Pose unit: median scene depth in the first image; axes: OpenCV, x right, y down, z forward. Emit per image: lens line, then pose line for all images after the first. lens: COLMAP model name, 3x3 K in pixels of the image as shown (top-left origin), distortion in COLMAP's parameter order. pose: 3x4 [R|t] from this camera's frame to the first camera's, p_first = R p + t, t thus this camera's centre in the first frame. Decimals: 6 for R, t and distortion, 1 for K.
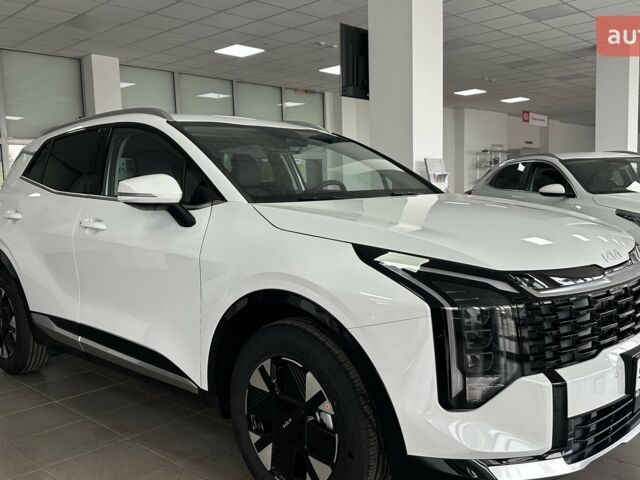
lens RADIAL K [[591.4, 0, 319.7], [0, 591.4, 244.8], [0, 0, 1]] dist [0.131859, -0.244076]
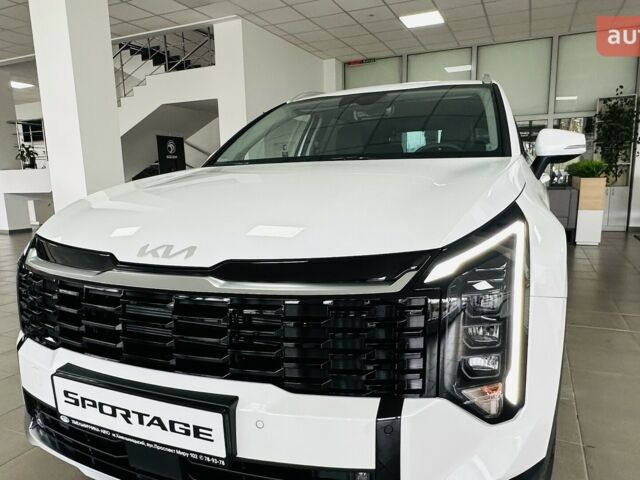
lens RADIAL K [[469.3, 0, 314.1], [0, 469.3, 259.7], [0, 0, 1]] dist [-0.002472, 0.001423]
pose [[0.322338, 0.191603, -0.927031, 0.767165], [-0.074750, 0.981396, 0.176848, -0.058975], [0.943669, 0.012291, 0.330663, 0.728515]]
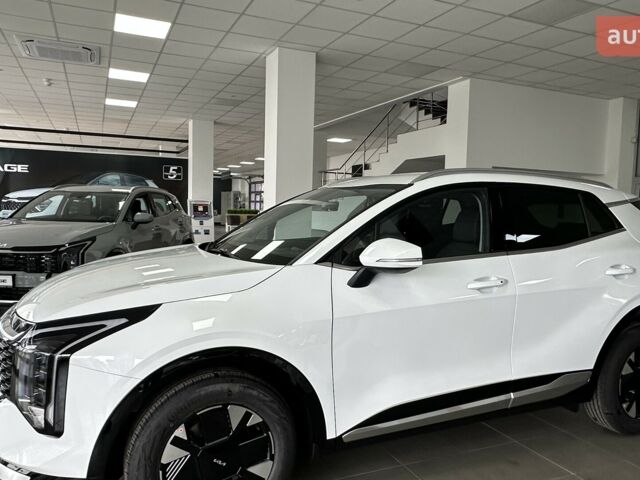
lens RADIAL K [[504.7, 0, 318.6], [0, 504.7, 242.1], [0, 0, 1]] dist [-0.002342, 0.000788]
pose [[-0.385259, 0.083899, -0.918987, 0.938471], [-0.101853, 0.985908, 0.132708, -0.245014], [0.917170, 0.144729, -0.371285, 1.500284]]
